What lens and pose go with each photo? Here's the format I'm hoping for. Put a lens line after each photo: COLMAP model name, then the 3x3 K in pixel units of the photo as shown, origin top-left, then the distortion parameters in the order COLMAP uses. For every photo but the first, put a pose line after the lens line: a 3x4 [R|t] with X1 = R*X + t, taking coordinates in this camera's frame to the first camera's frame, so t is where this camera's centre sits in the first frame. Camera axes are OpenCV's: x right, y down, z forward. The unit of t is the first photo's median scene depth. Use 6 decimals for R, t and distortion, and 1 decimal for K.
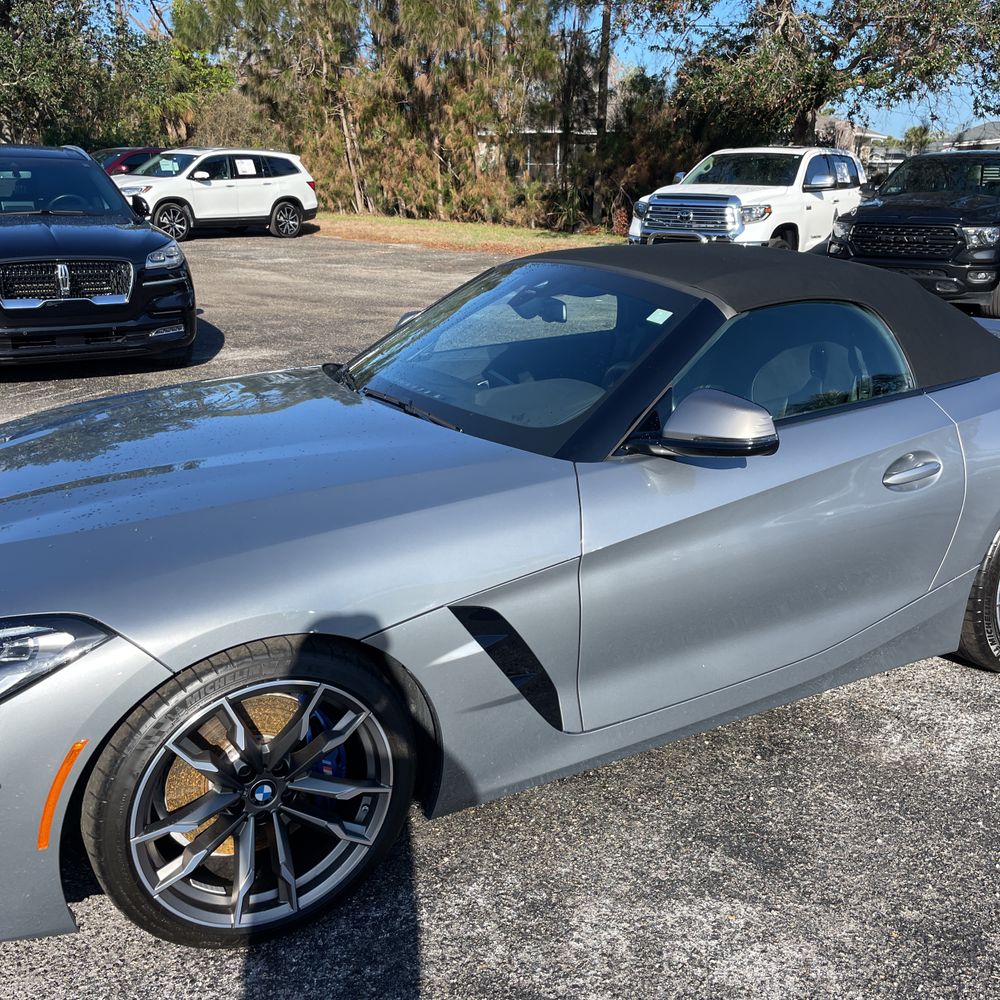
lens RADIAL K [[1027.1, 0, 505.5], [0, 1027.1, 491.0], [0, 0, 1]] dist [0.078779, -0.103879]
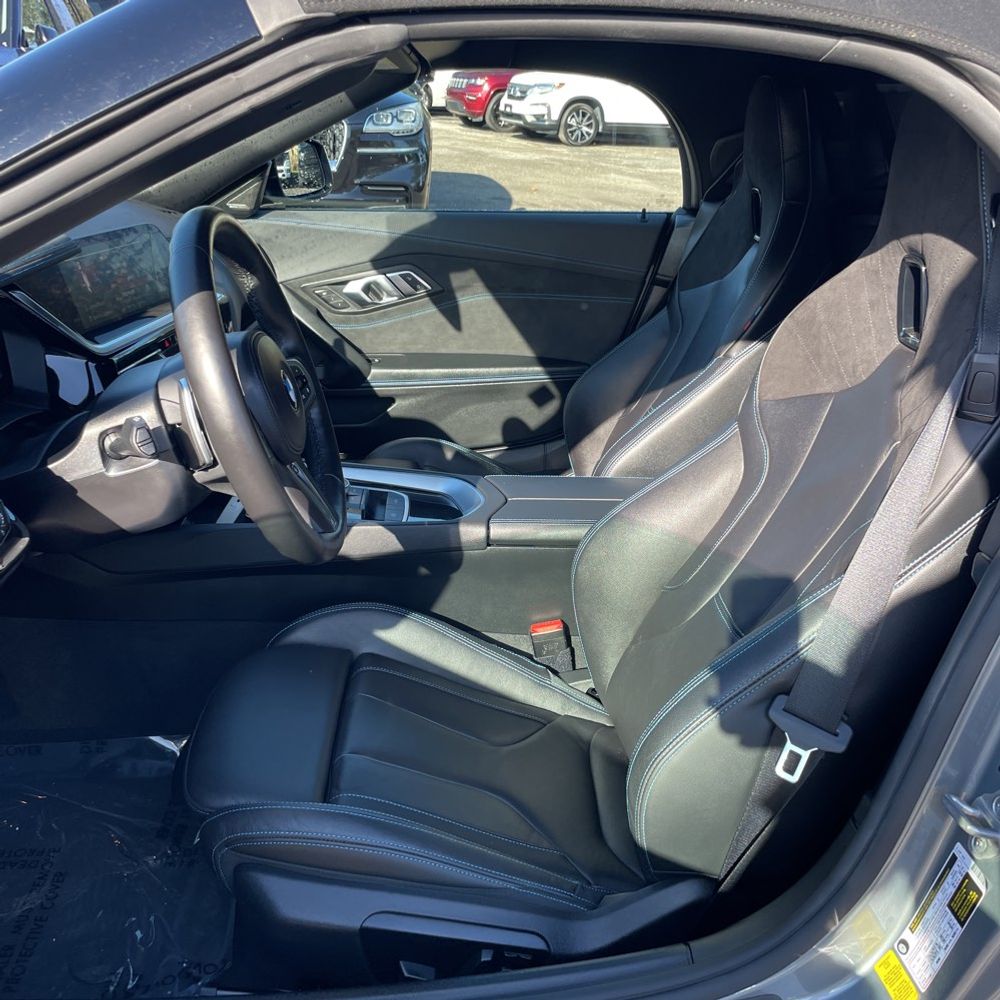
lens RADIAL K [[1027.1, 0, 505.5], [0, 1027.1, 491.0], [0, 0, 1]] dist [0.078779, -0.103879]
pose [[0.897297, 0.201069, -0.392976, 0.047569], [-0.176952, 0.979419, 0.097086, -0.010951], [0.404409, -0.017577, 0.914409, 0.094655]]
